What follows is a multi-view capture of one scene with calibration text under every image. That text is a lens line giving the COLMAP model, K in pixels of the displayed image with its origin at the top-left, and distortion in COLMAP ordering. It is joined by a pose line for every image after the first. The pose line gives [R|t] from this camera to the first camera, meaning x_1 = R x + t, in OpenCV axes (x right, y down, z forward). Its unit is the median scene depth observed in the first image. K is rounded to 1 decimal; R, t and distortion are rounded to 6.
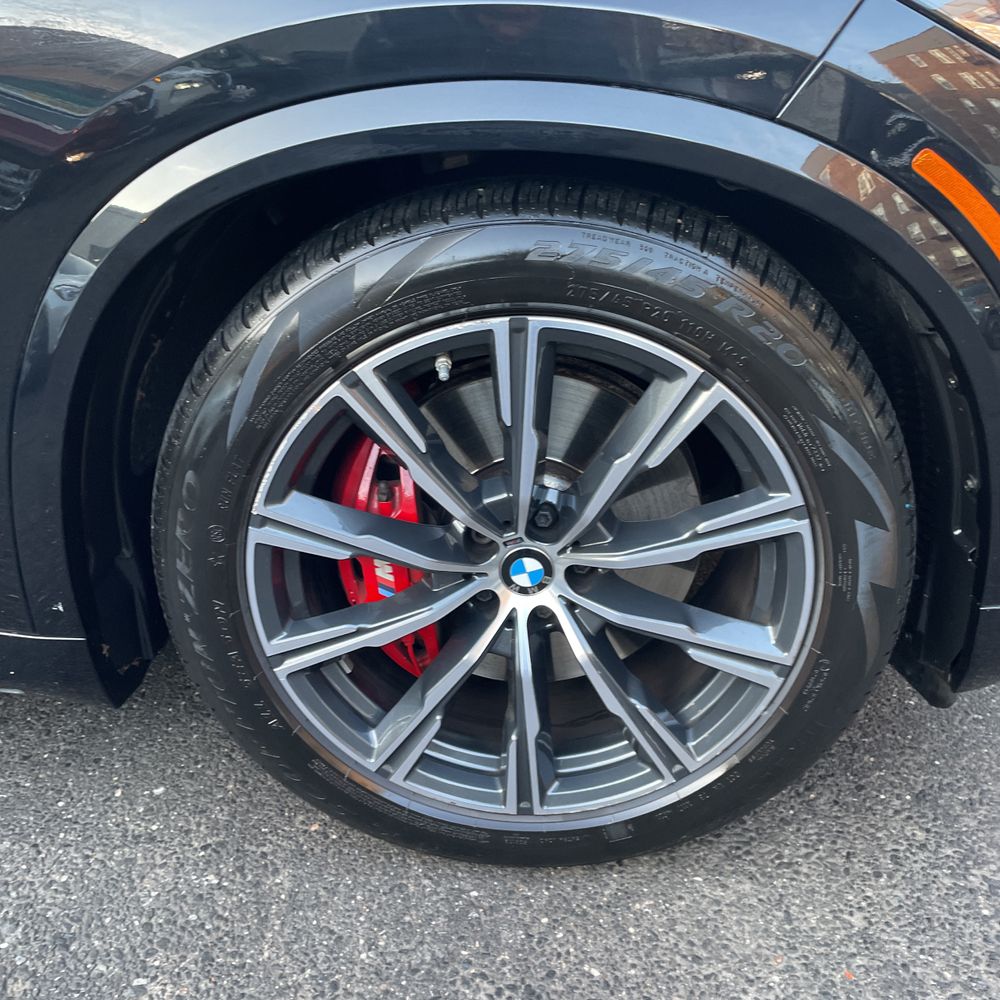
lens RADIAL K [[1004.0, 0, 500.8], [0, 1004.0, 508.3], [0, 0, 1]] dist [0.084577, -0.114477]
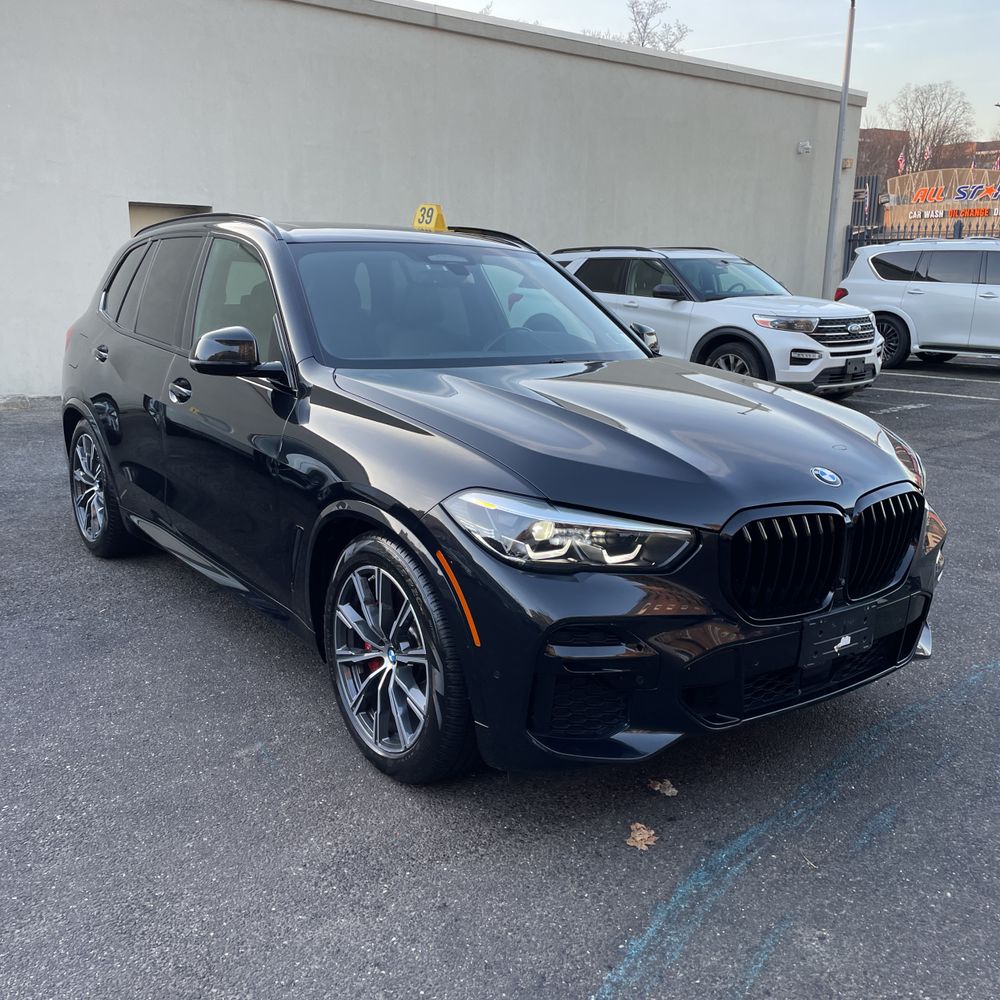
lens RADIAL K [[998.8, 0, 483.6], [0, 998.8, 502.5], [0, 0, 1]] dist [0.077363, -0.172836]
pose [[0.610464, 0.203141, -0.765551, 2.352276], [-0.375410, 0.925294, -0.053829, -0.295245], [0.697425, 0.320256, 0.641120, -0.823160]]
